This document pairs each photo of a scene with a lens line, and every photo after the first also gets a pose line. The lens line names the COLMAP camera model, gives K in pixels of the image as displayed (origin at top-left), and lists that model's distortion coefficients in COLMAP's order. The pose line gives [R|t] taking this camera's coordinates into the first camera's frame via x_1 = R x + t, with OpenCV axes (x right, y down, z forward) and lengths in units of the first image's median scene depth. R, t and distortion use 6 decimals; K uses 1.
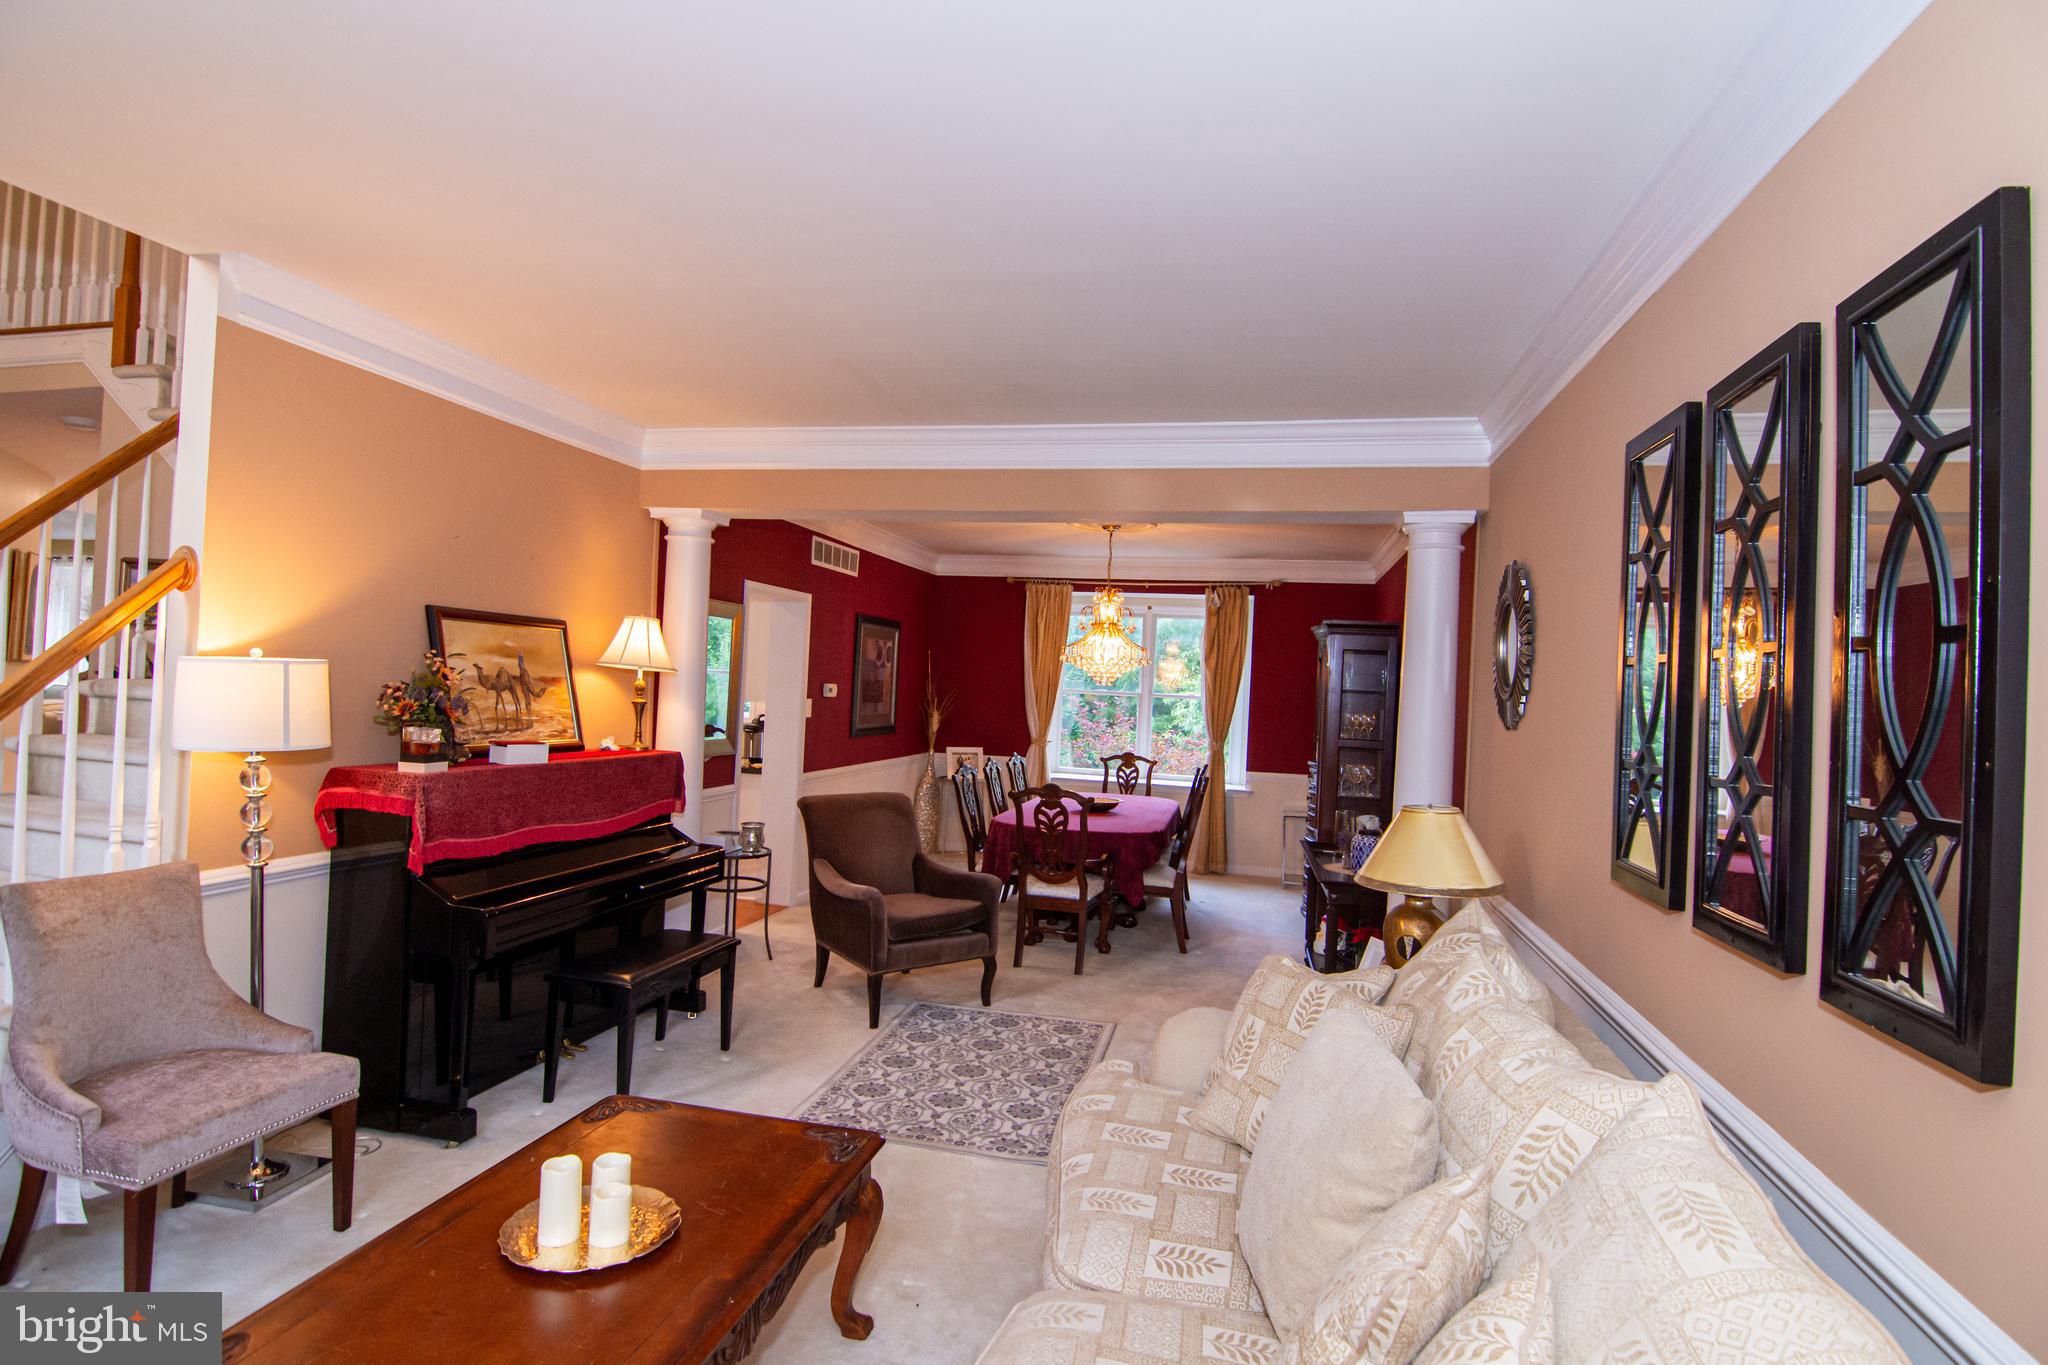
lens RADIAL K [[1040.5, 0, 1022.0], [0, 1040.5, 682.0], [0, 0, 1]] dist [-0.003697, -0.000413]
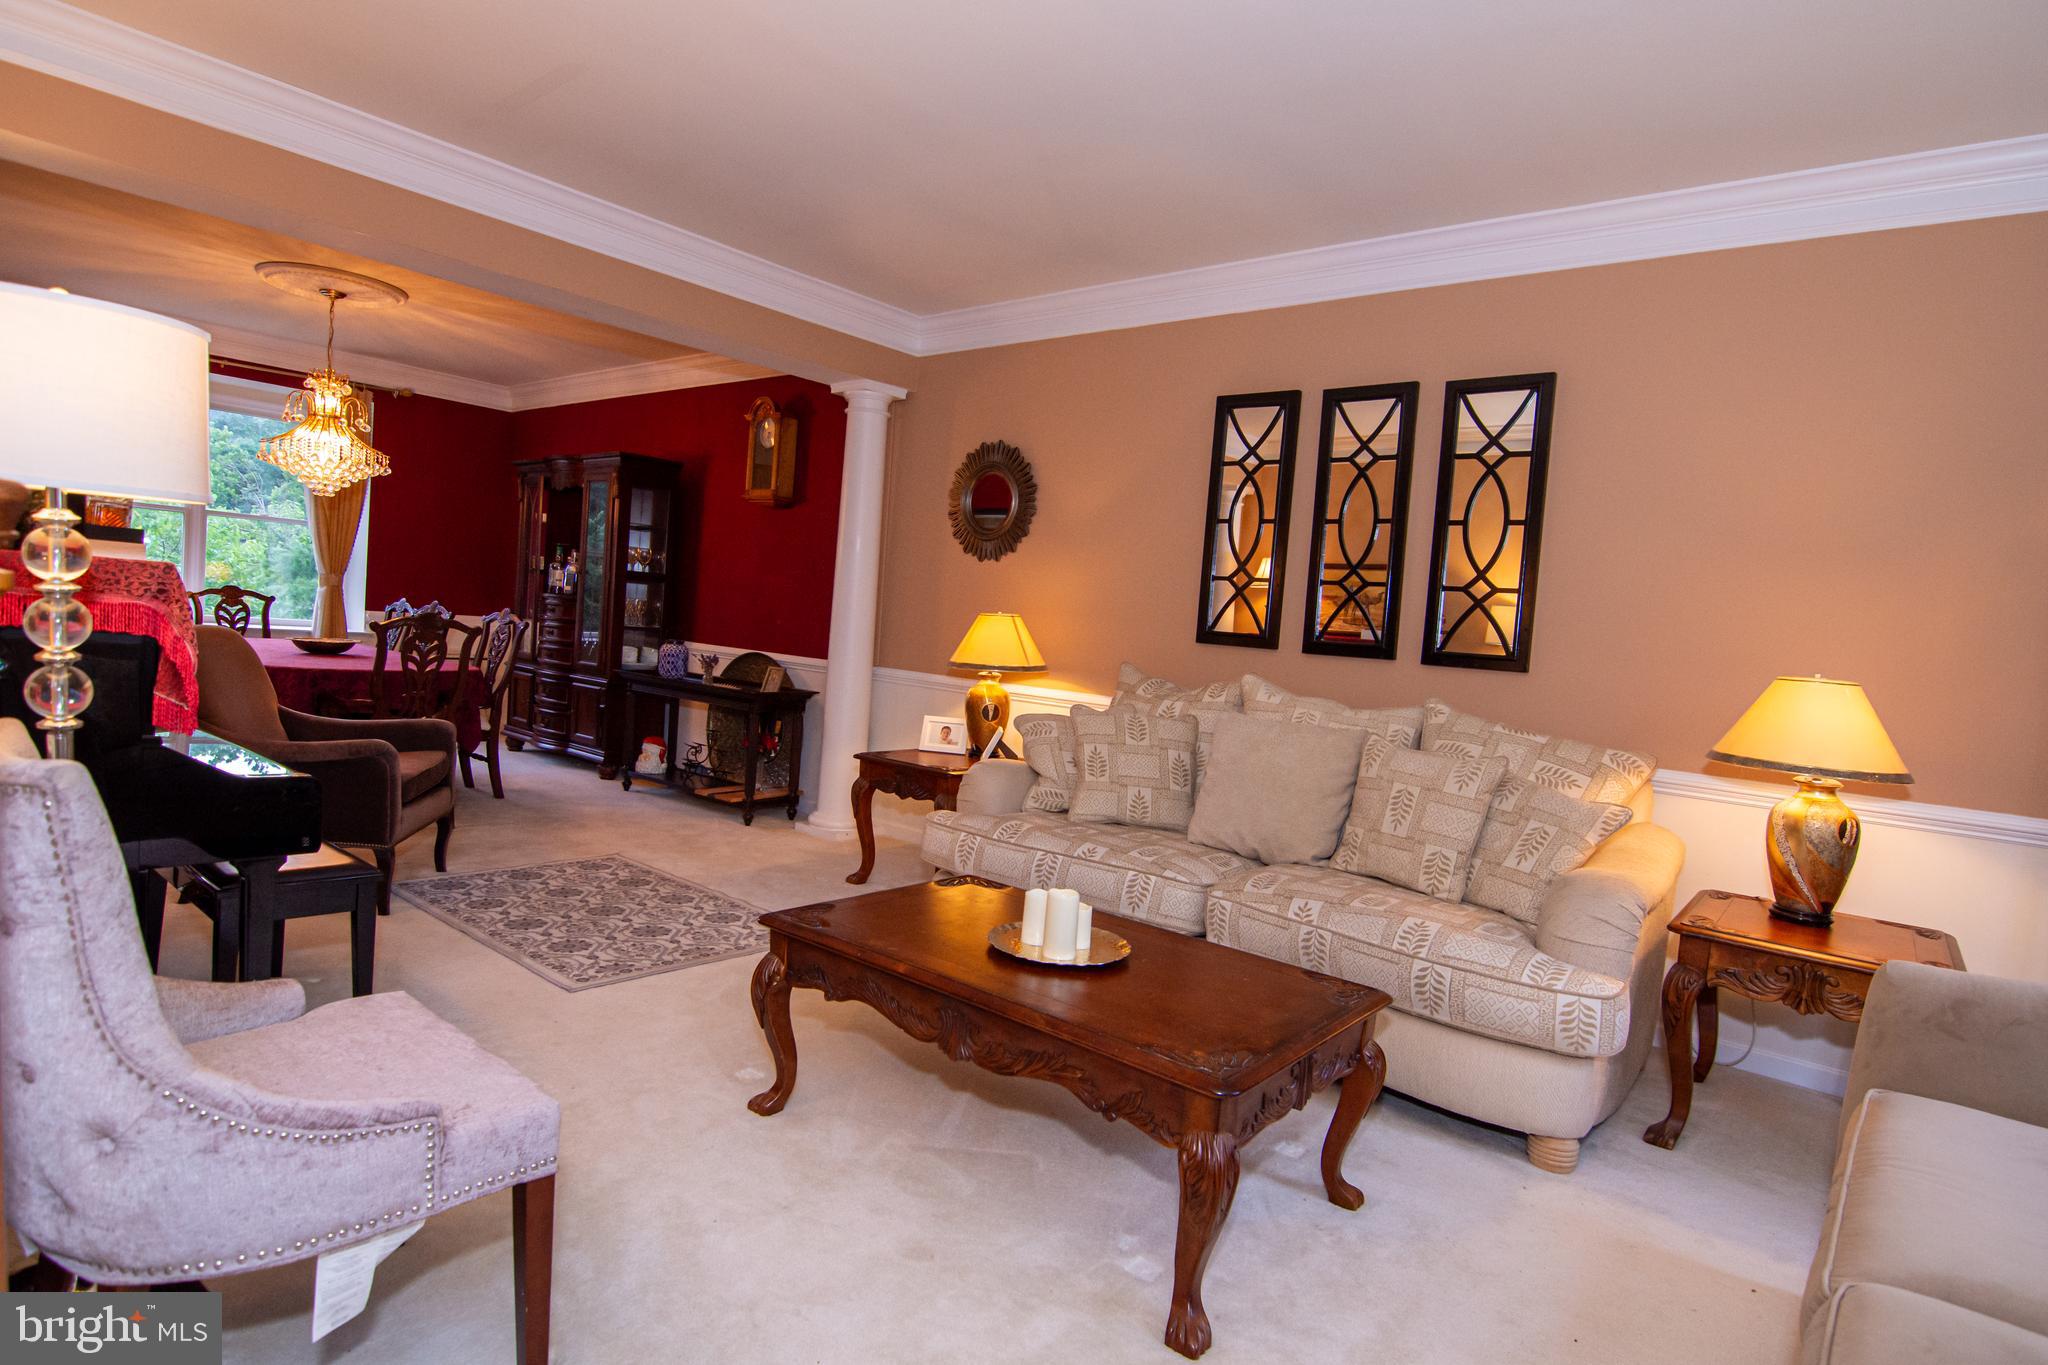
lens RADIAL K [[1098.5, 0, 1025.2], [0, 1098.5, 679.0], [0, 0, 1]] dist [0.000445, 0.000026]
pose [[0.442325, -0.049998, 0.895460, -0.735065], [-0.061742, 0.994378, 0.086020, 0.063003], [-0.894727, -0.093336, 0.436751, 0.260486]]
